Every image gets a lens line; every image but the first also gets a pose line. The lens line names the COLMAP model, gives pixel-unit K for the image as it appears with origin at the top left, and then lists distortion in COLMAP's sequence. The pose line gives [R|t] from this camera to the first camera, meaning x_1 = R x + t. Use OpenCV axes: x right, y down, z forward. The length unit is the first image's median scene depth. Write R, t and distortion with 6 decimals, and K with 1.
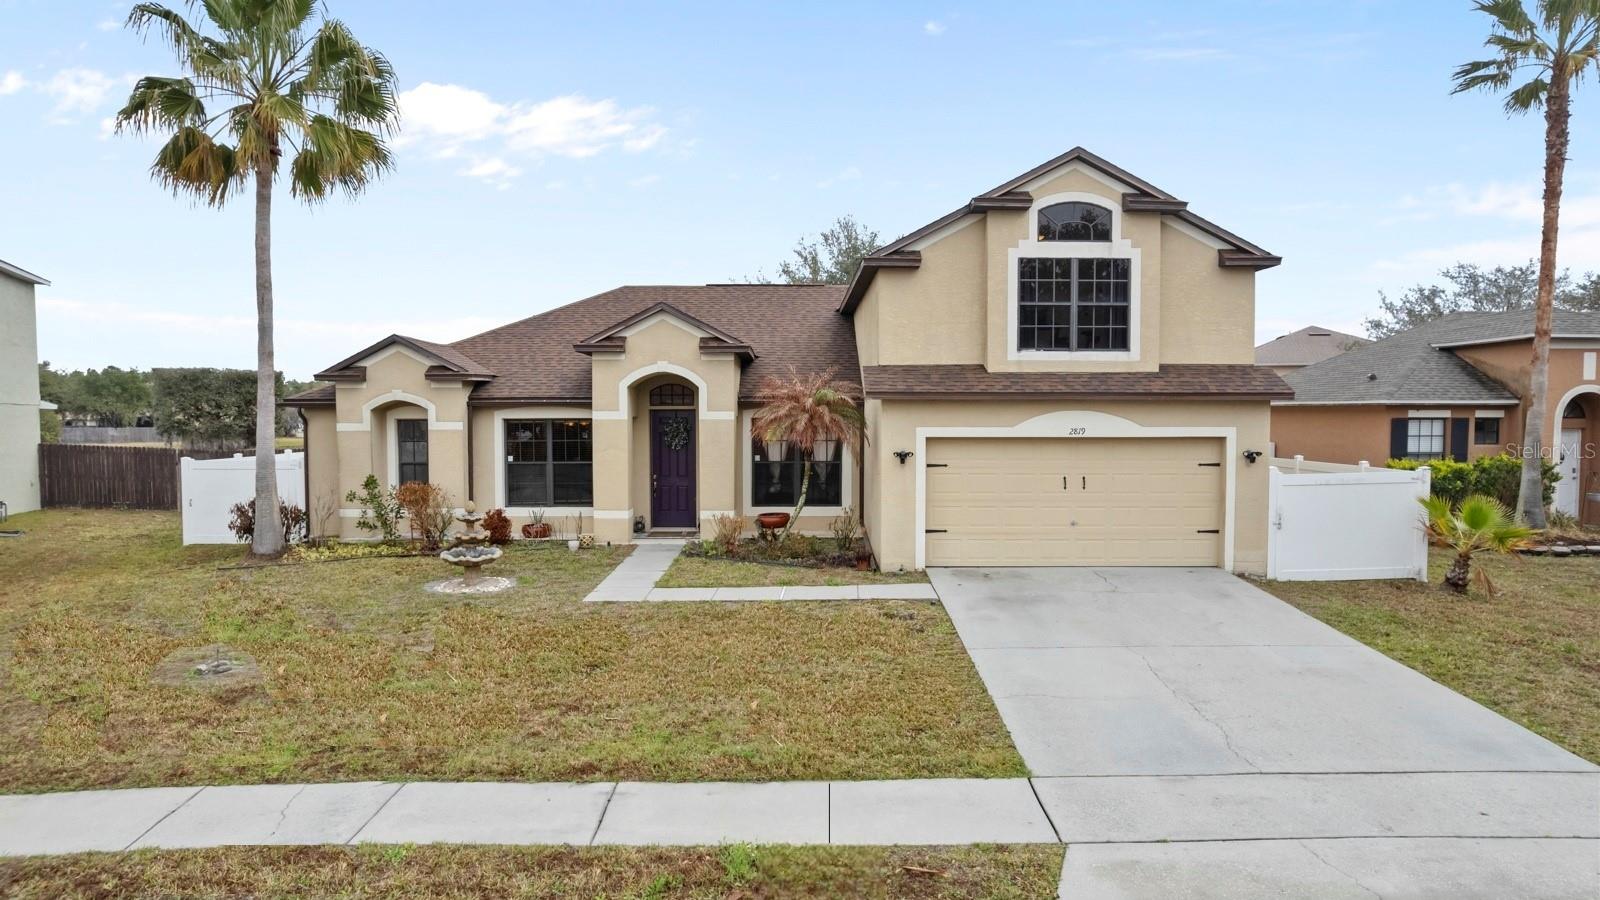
lens RADIAL K [[1033.4, 0, 807.5], [0, 1033.4, 449.0], [0, 0, 1]] dist [-0.073928, 0.081950]
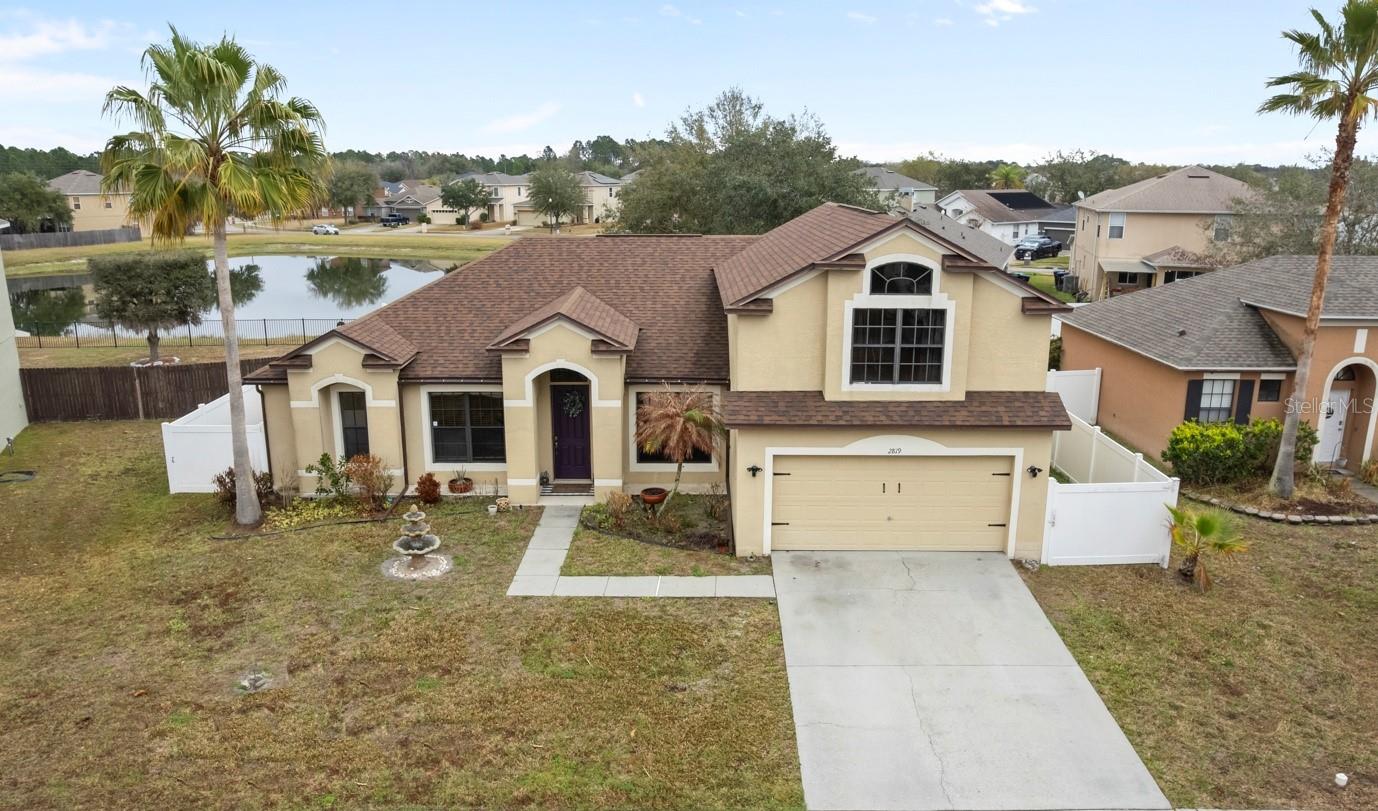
lens RADIAL K [[1017.9, 0, 686.1], [0, 1017.9, 445.4], [0, 0, 1]] dist [-0.053878, 0.049972]
pose [[0.999888, 0.004122, -0.014405, 0.023135], [-0.000999, 0.977626, 0.210347, -0.242287], [0.014950, -0.210309, 0.977521, -0.177720]]
